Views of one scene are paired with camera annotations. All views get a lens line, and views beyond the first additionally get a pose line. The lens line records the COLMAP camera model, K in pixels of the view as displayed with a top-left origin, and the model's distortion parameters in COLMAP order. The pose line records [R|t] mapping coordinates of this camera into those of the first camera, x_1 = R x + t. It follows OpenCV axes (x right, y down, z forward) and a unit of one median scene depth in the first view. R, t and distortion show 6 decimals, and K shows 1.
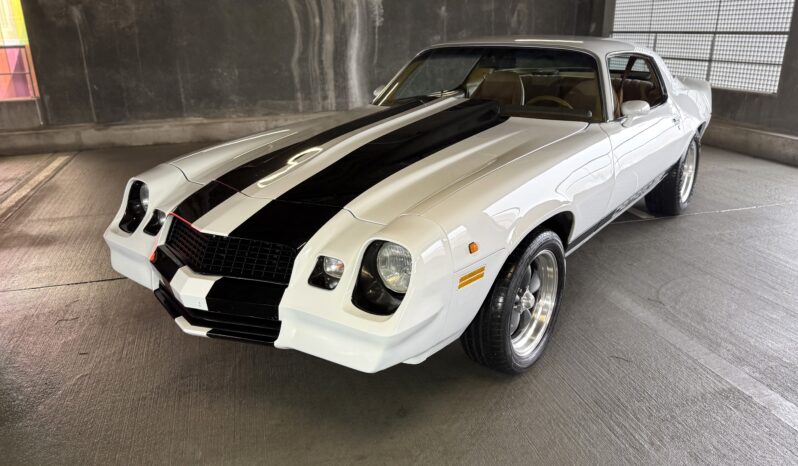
lens RADIAL K [[606.2, 0, 399.0], [0, 606.2, 233.0], [0, 0, 1]] dist [0.002609, -0.010100]
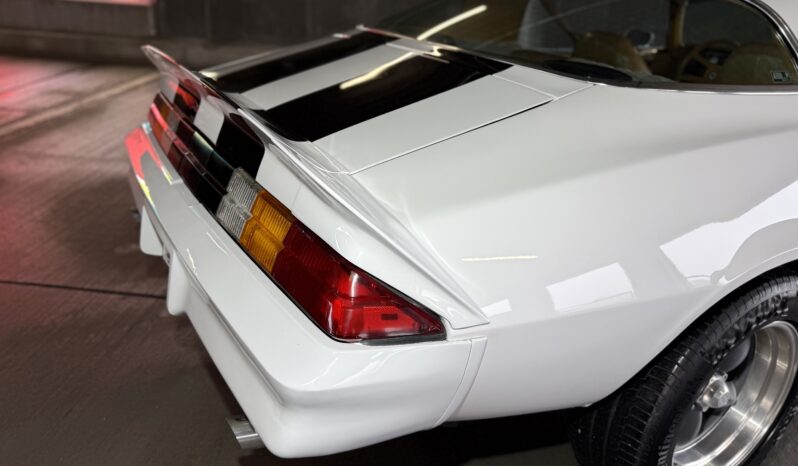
lens RADIAL K [[622.5, 0, 398.3], [0, 622.5, 206.9], [0, 0, 1]] dist [0.052913, -0.062846]
pose [[0.933055, 0.202473, -0.297343, 0.061590], [-0.191843, 0.979282, 0.064835, -0.058183], [0.304310, -0.003452, 0.952567, 0.227383]]
